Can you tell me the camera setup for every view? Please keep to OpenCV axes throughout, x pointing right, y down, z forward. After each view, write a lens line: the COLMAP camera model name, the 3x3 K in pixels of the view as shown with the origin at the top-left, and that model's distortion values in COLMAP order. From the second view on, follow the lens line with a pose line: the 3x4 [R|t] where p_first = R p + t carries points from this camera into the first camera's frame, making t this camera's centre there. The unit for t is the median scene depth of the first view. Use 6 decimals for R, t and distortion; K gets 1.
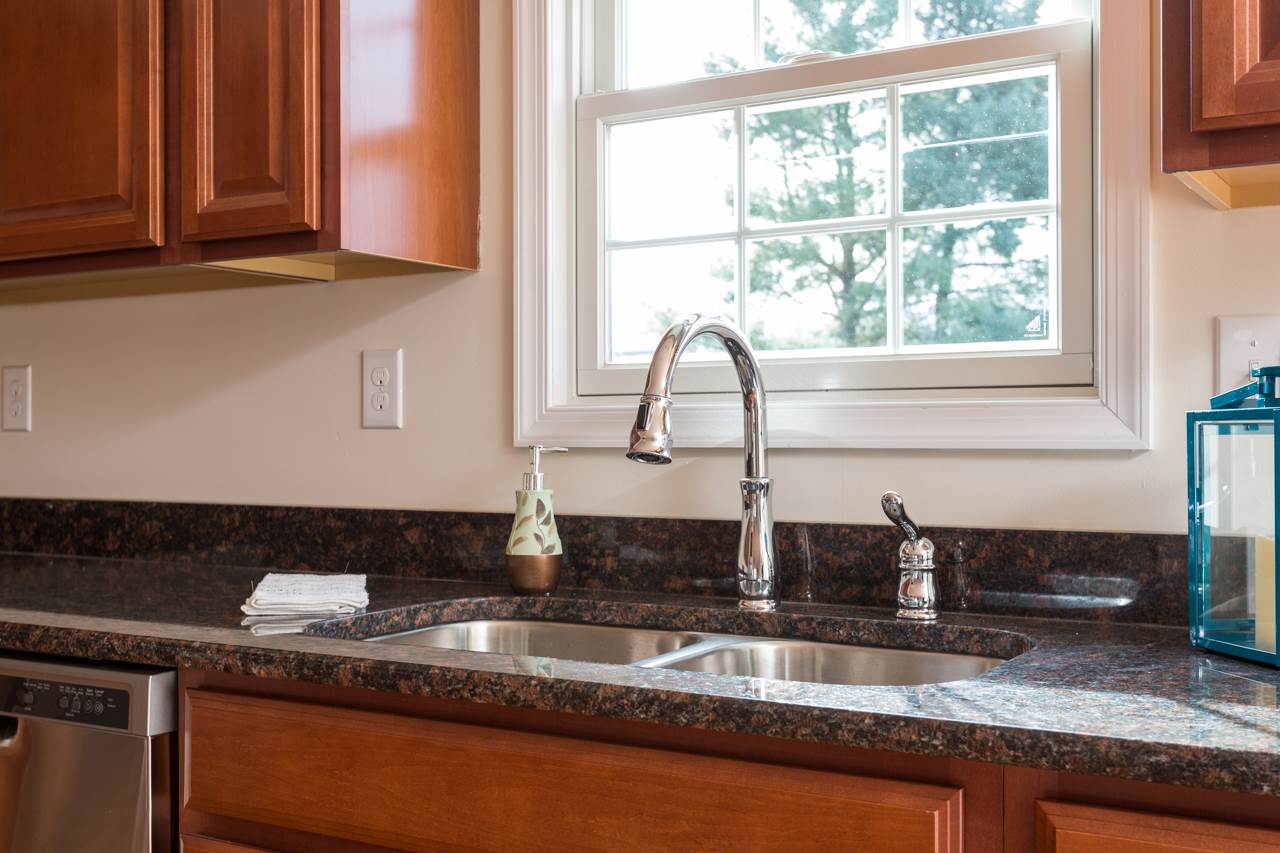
lens RADIAL K [[1121.5, 0, 640.0], [0, 1121.5, 426.5], [0, 0, 1]] dist [0.019291, -0.003797]
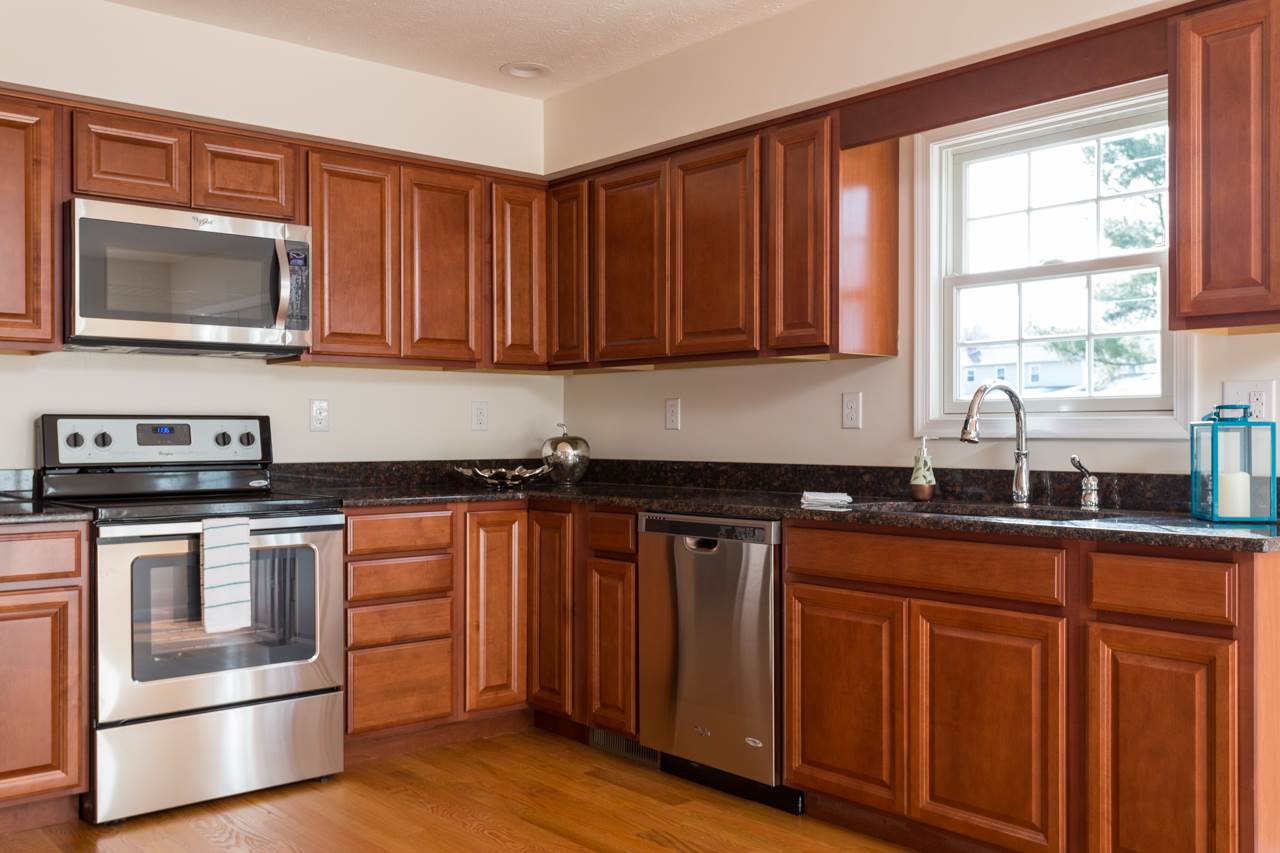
lens RADIAL K [[1121.5, 0, 640.0], [0, 1121.5, 426.5], [0, 0, 1]] dist [0.019291, -0.003797]
pose [[0.936851, 0.002211, -0.349721, 0.165666], [-0.001844, 0.999997, 0.001381, -0.005132], [0.349723, -0.000649, 0.936853, -1.341554]]
